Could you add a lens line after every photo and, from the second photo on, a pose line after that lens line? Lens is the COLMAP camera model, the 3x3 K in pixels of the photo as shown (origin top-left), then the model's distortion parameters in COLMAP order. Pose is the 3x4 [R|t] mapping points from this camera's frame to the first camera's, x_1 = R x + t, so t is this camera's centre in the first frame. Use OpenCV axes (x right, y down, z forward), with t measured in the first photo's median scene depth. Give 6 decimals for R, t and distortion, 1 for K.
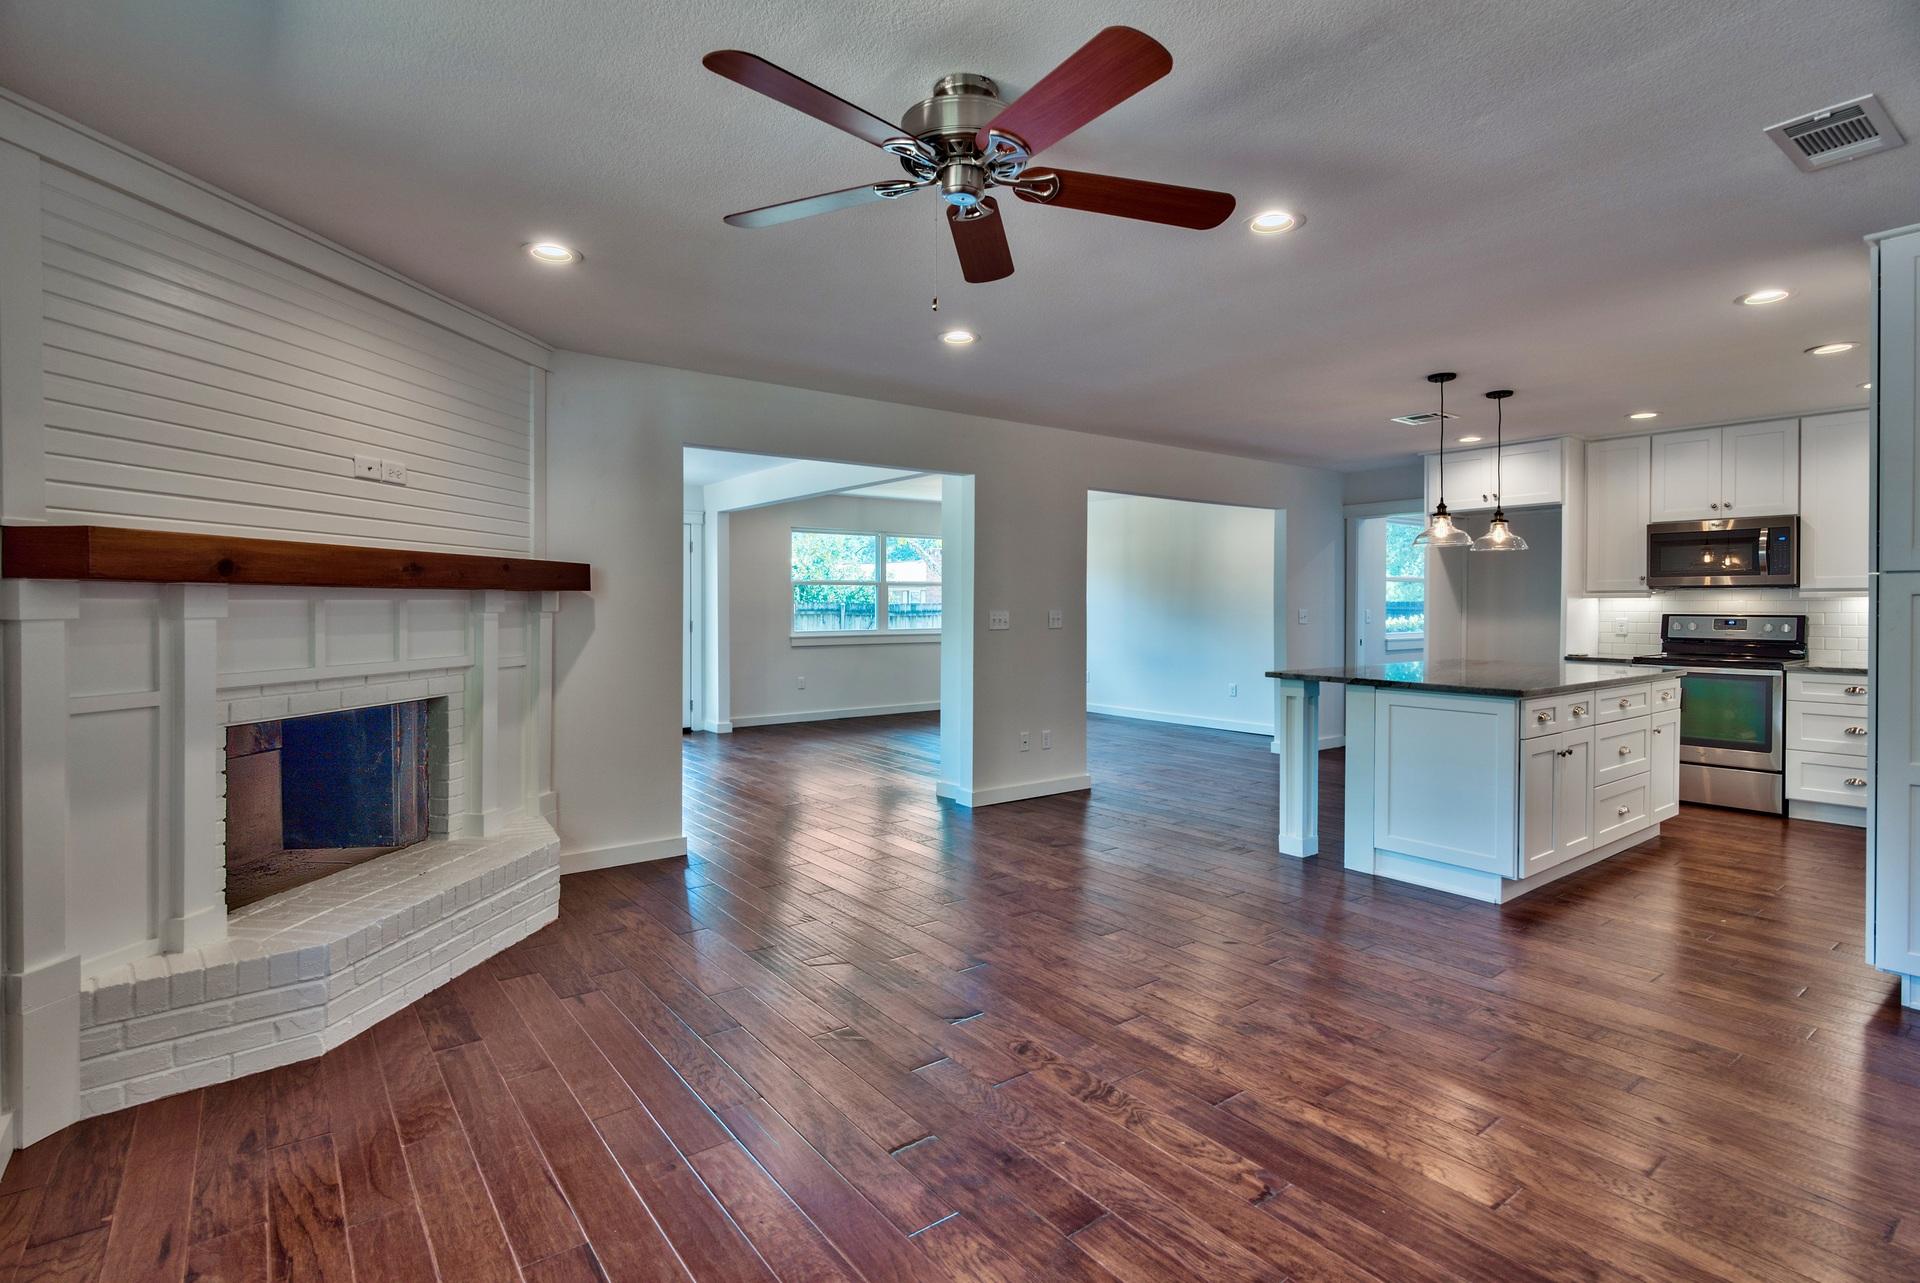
lens RADIAL K [[925.3, 0, 929.7], [0, 925.3, 612.7], [0, 0, 1]] dist [-0.002099, -0.000453]
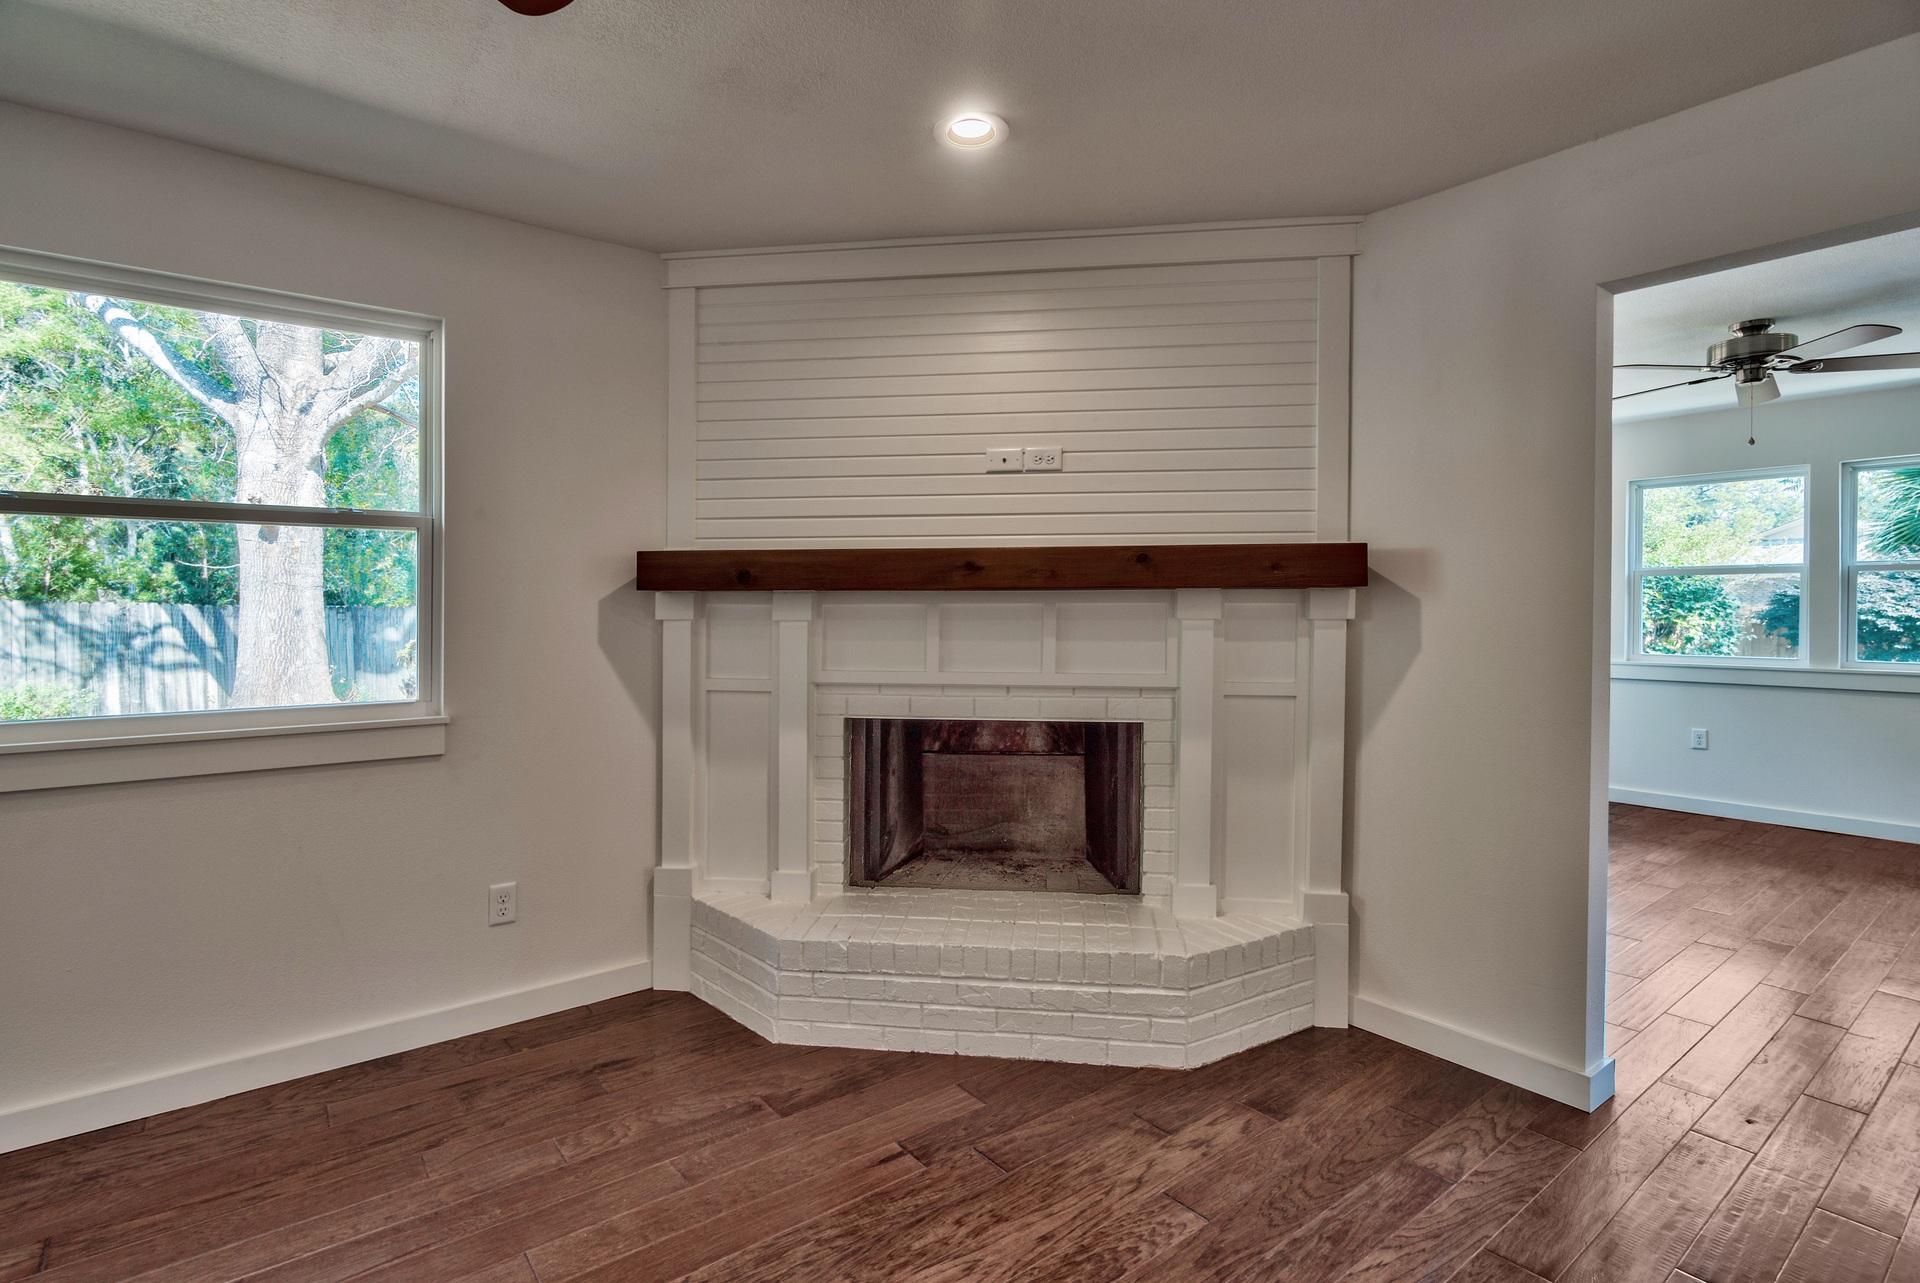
lens RADIAL K [[937.6, 0, 983.9], [0, 937.6, 611.7], [0, 0, 1]] dist [0.002046, -0.000095]
pose [[0.055321, 0.005050, -0.998456, 0.373169], [-0.009291, 0.999947, 0.004543, -0.011633], [0.998425, 0.009025, 0.055365, 1.084253]]
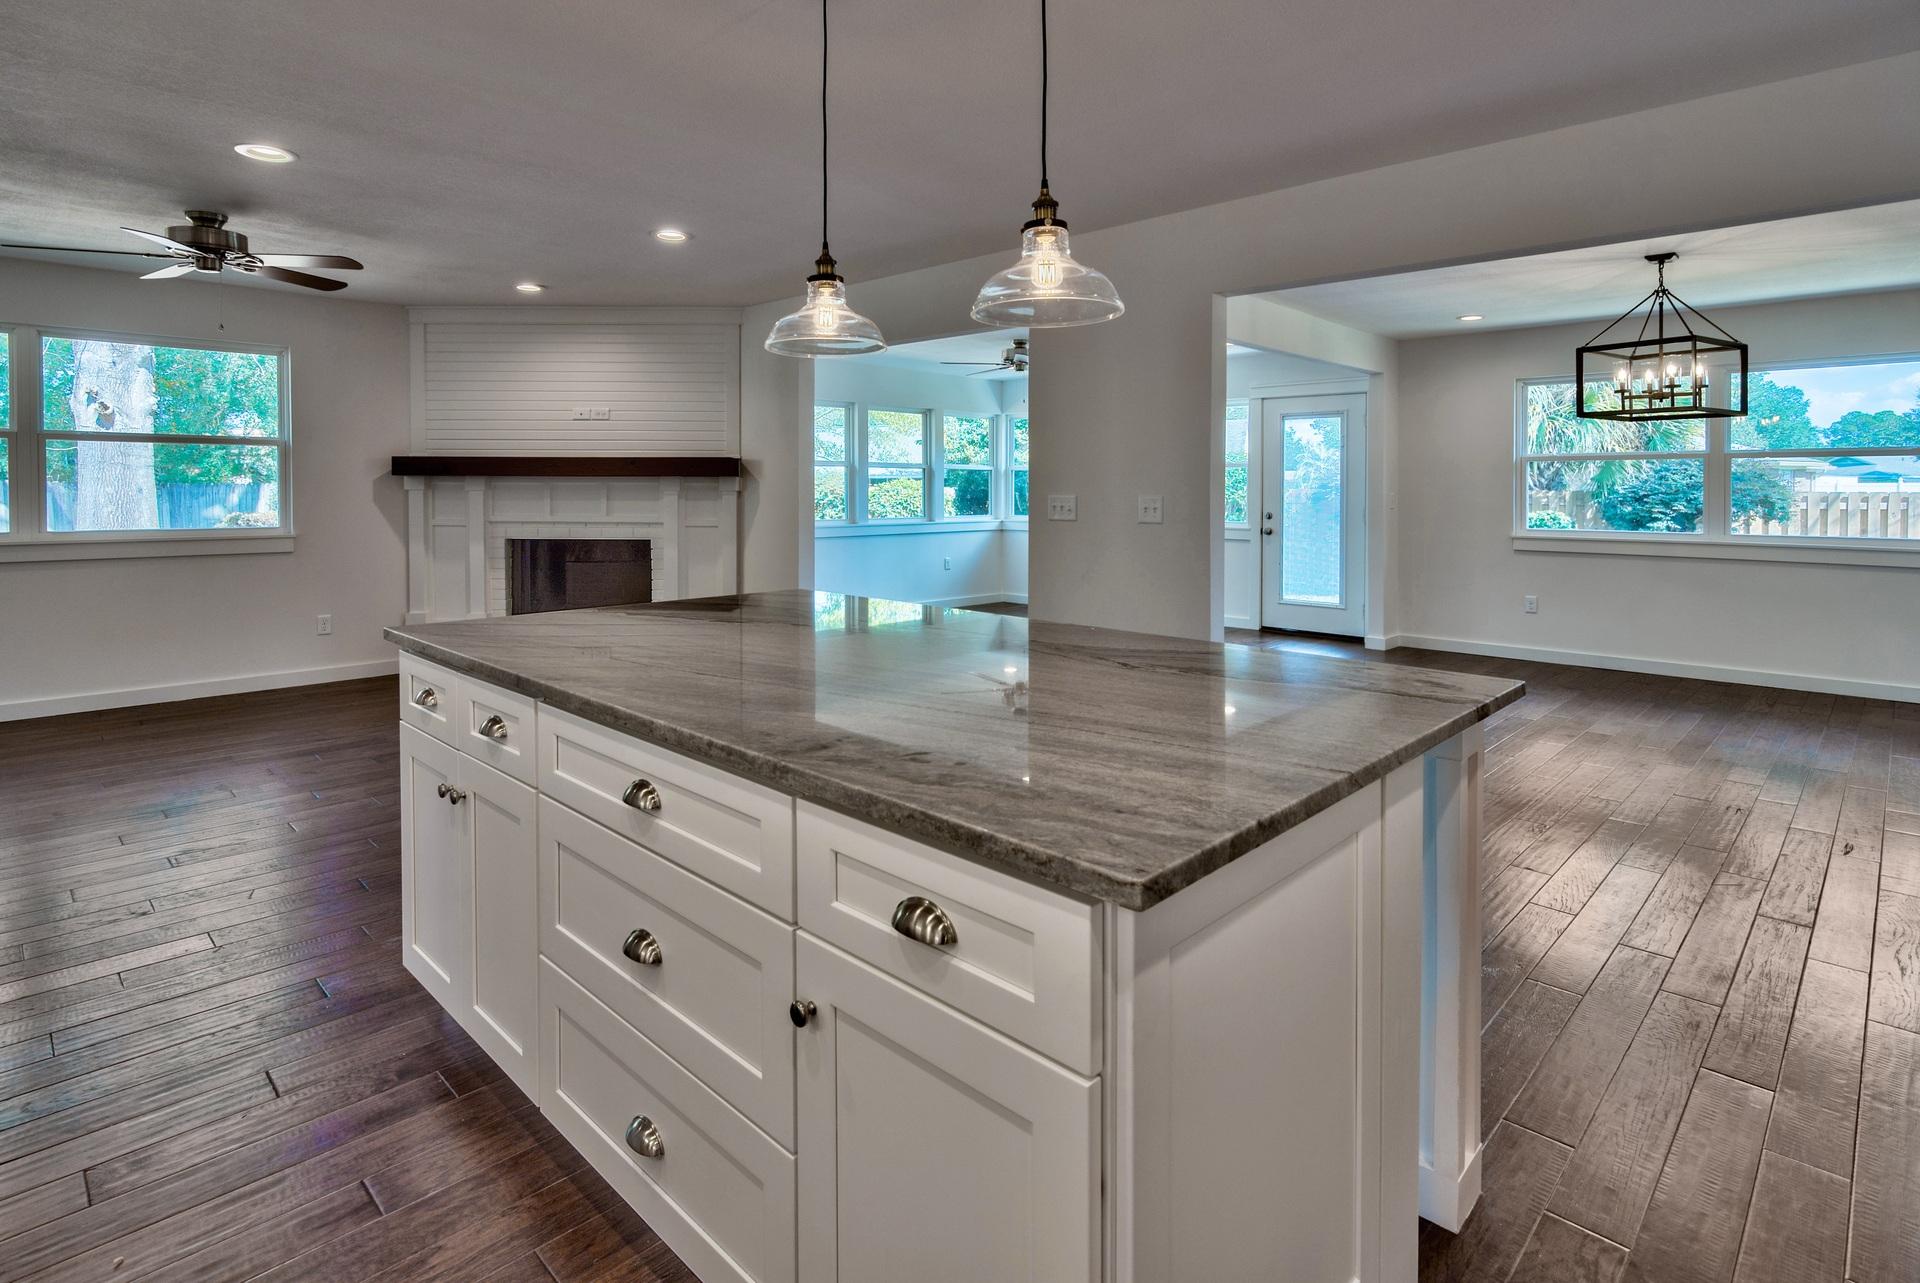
lens RADIAL K [[977.1, 0, 1008.0], [0, 977.1, 524.0], [0, 0, 1]] dist [-0.000190, -0.000859]
pose [[0.195376, 0.032090, -0.980203, 1.815018], [-0.013709, 0.999456, 0.029988, -0.001778], [0.980633, 0.007579, 0.195710, 1.716957]]
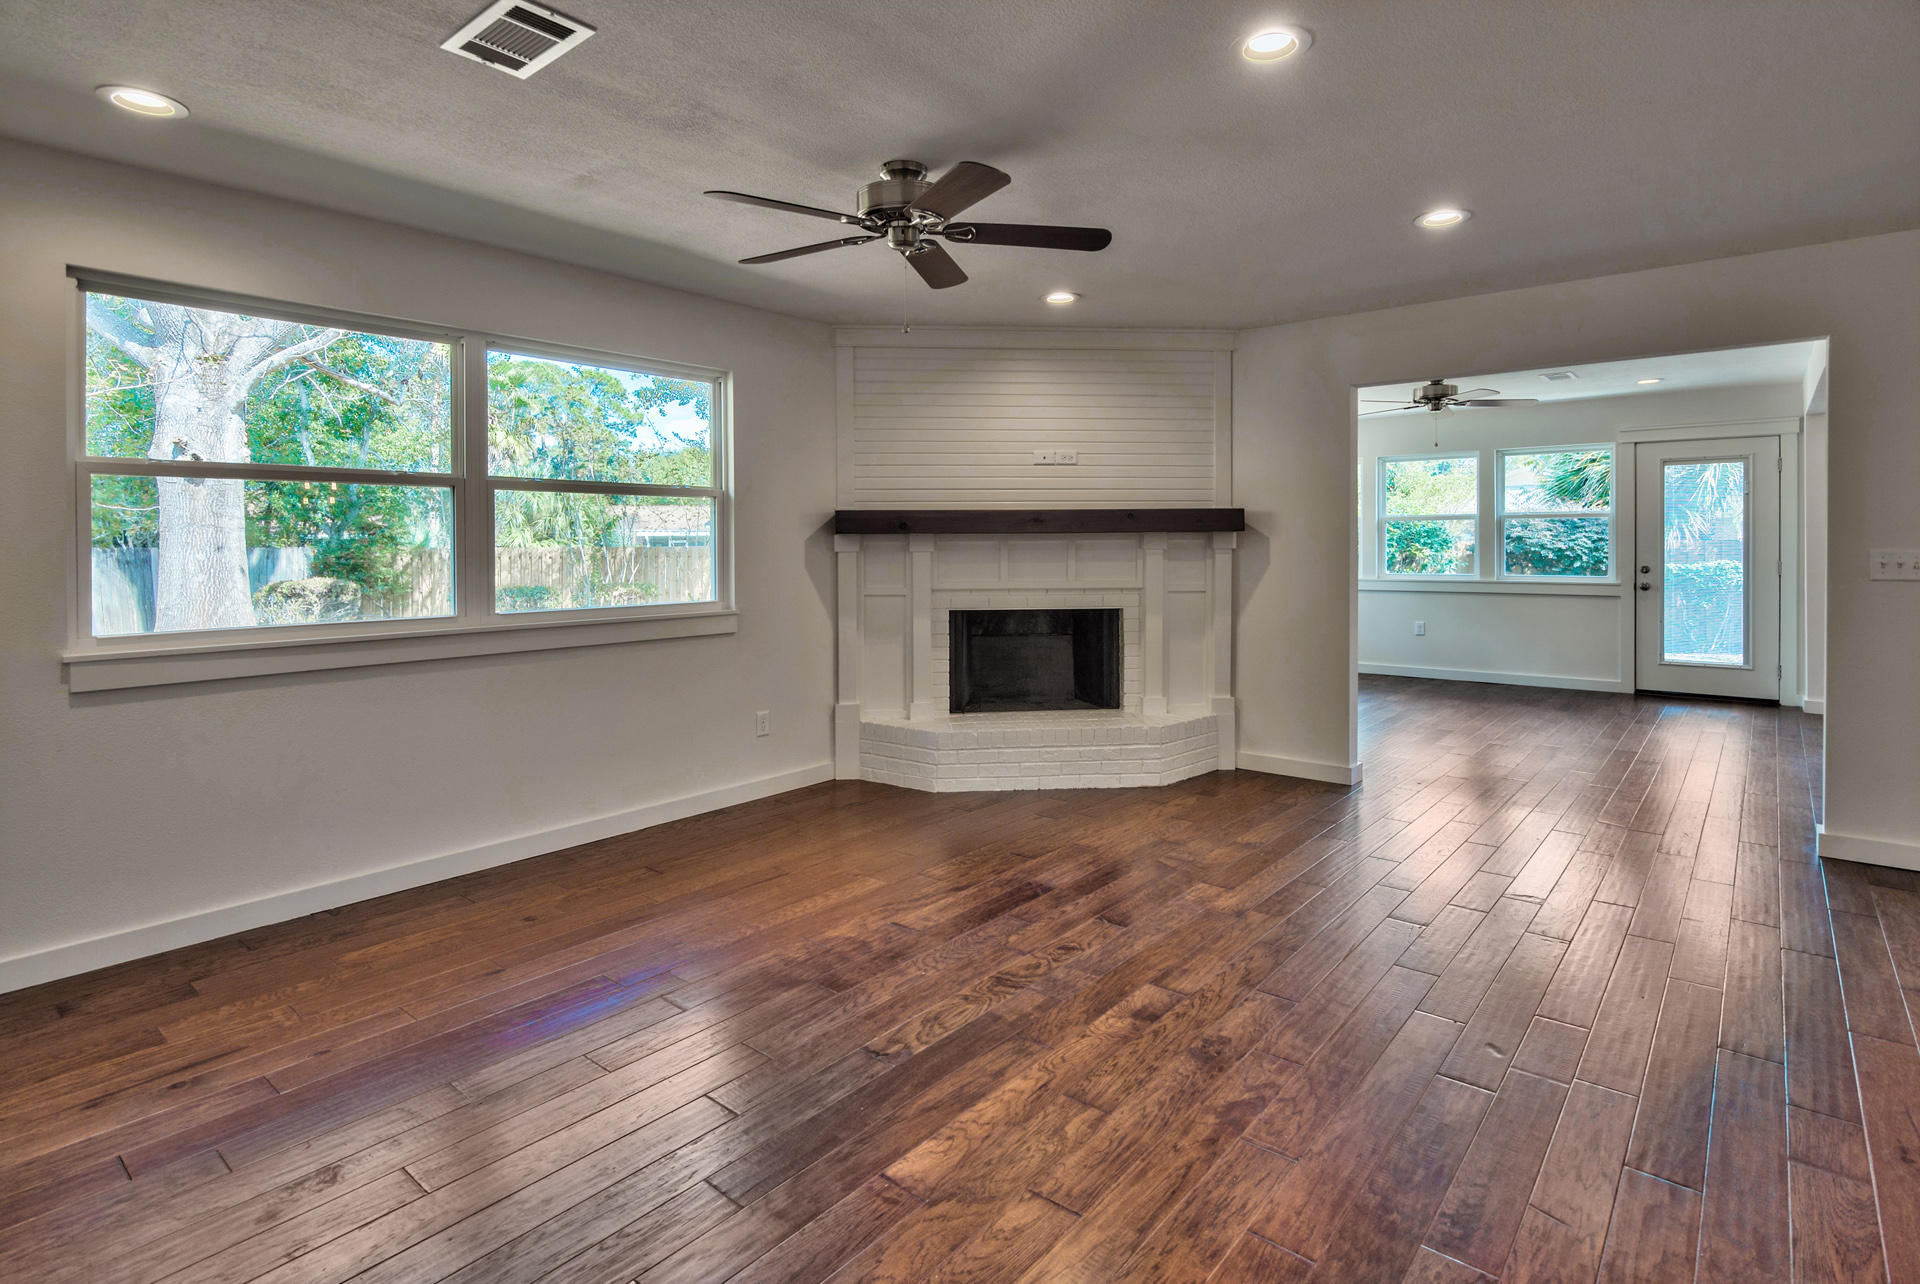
lens RADIAL K [[947.6, 0, 1013.4], [0, 947.6, 551.0], [0, 0, 1]] dist [0.001556, 0.000141]
pose [[0.274185, 0.004749, -0.961665, 1.087734], [-0.003668, 0.999986, 0.003892, -0.003658], [0.961670, 0.002460, 0.274198, 0.588719]]
